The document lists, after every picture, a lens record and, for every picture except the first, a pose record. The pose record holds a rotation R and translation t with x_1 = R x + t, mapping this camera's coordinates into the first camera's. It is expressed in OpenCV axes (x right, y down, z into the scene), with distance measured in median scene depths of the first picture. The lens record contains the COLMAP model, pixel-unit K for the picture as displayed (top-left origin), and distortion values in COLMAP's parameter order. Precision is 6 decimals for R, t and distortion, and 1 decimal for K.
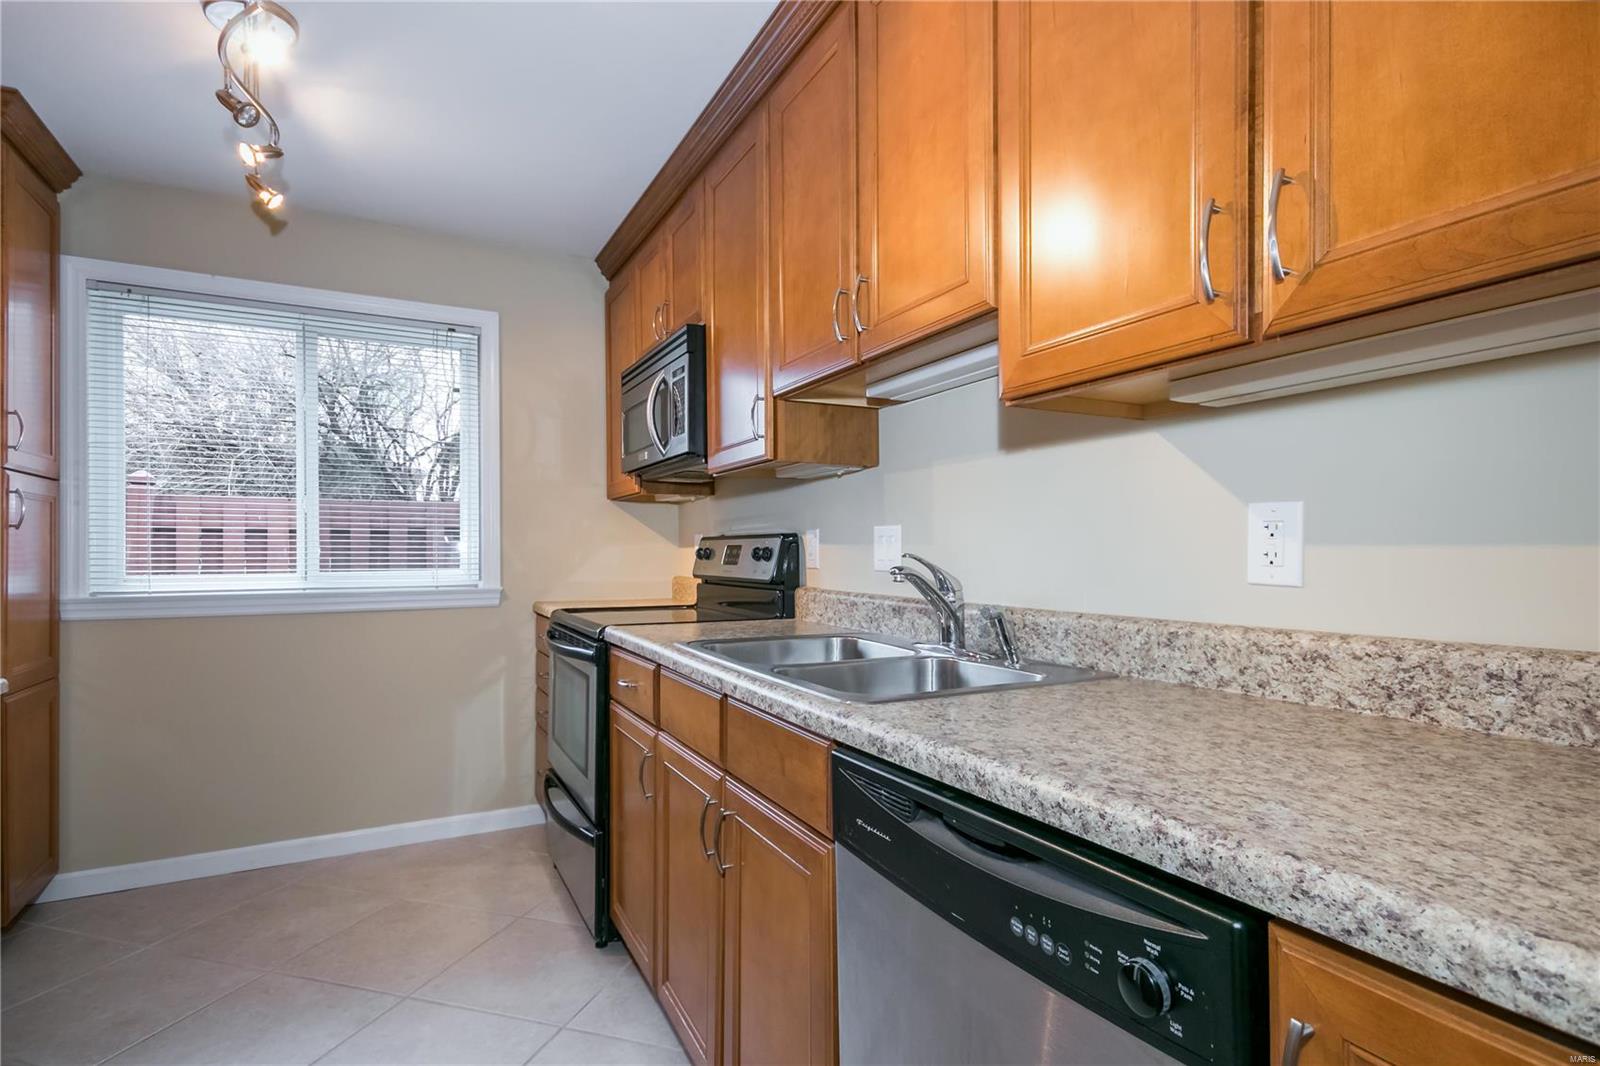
lens RADIAL K [[799.8, 0, 793.0], [0, 799.8, 546.7], [0, 0, 1]] dist [0.017690, -0.000708]
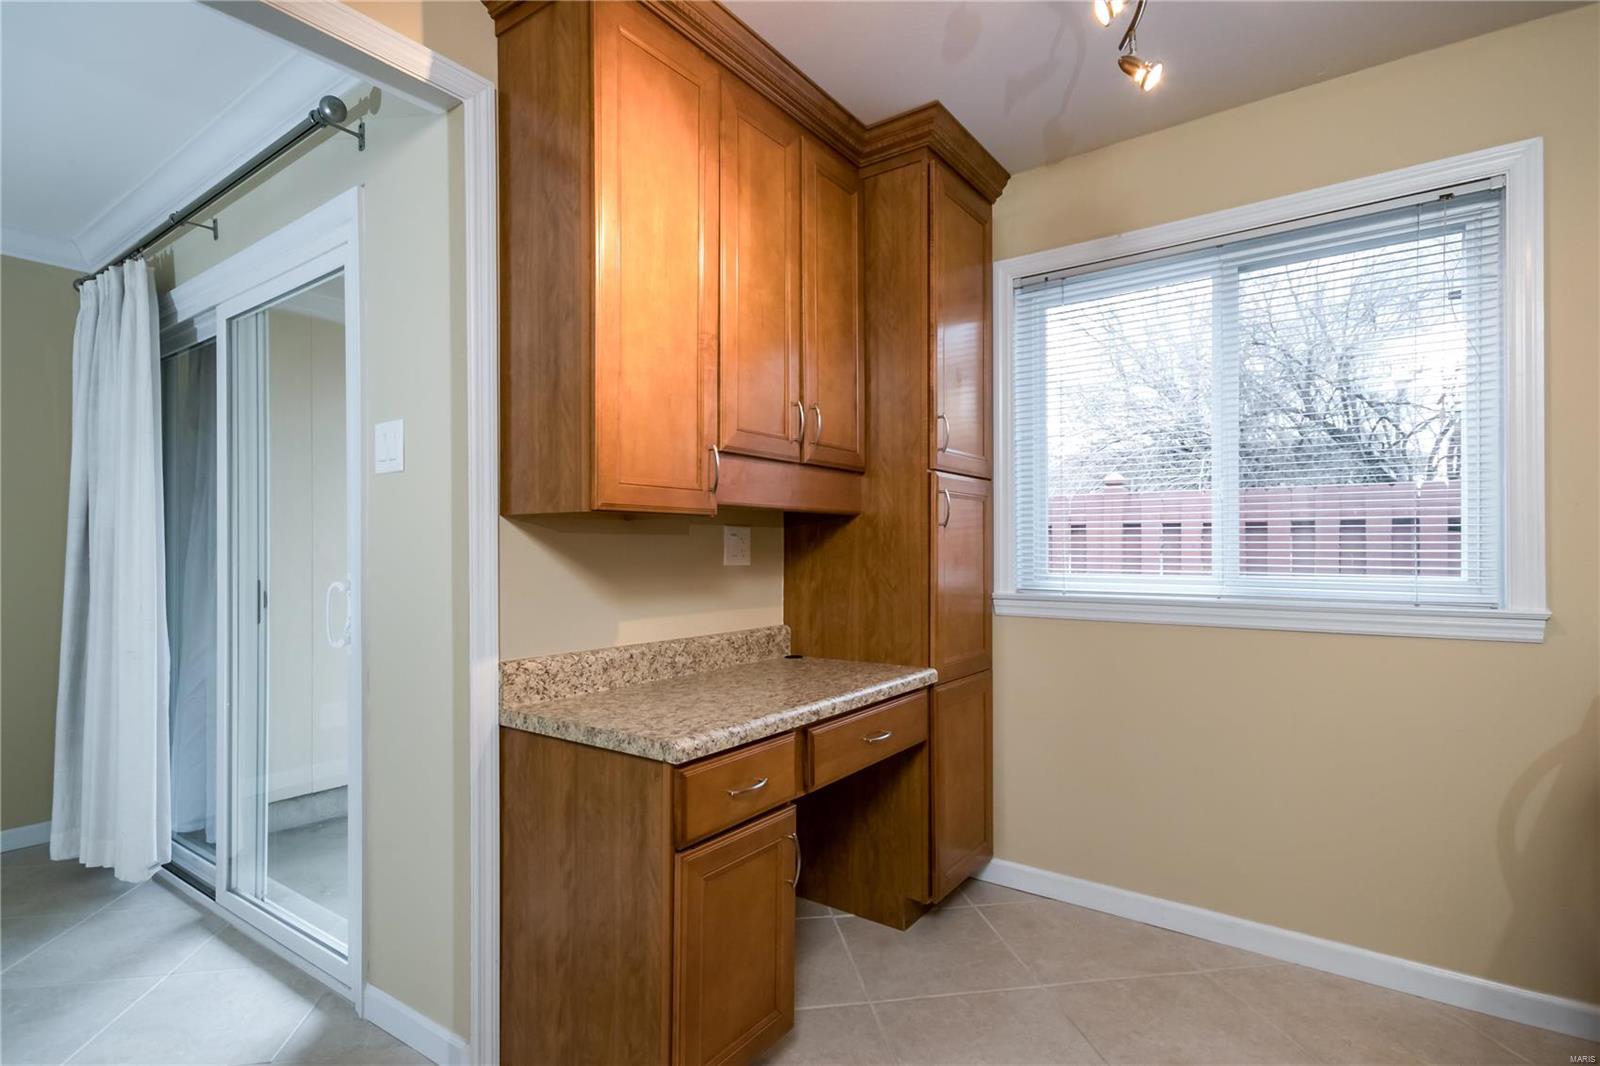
lens RADIAL K [[780.2, 0, 786.8], [0, 780.2, 543.2], [0, 0, 1]] dist [0.016124, -0.001610]
pose [[0.439478, -0.001568, -0.898252, -0.111771], [0.003130, 0.999995, -0.000214, -0.001066], [0.898248, -0.002717, 0.439481, 0.300395]]
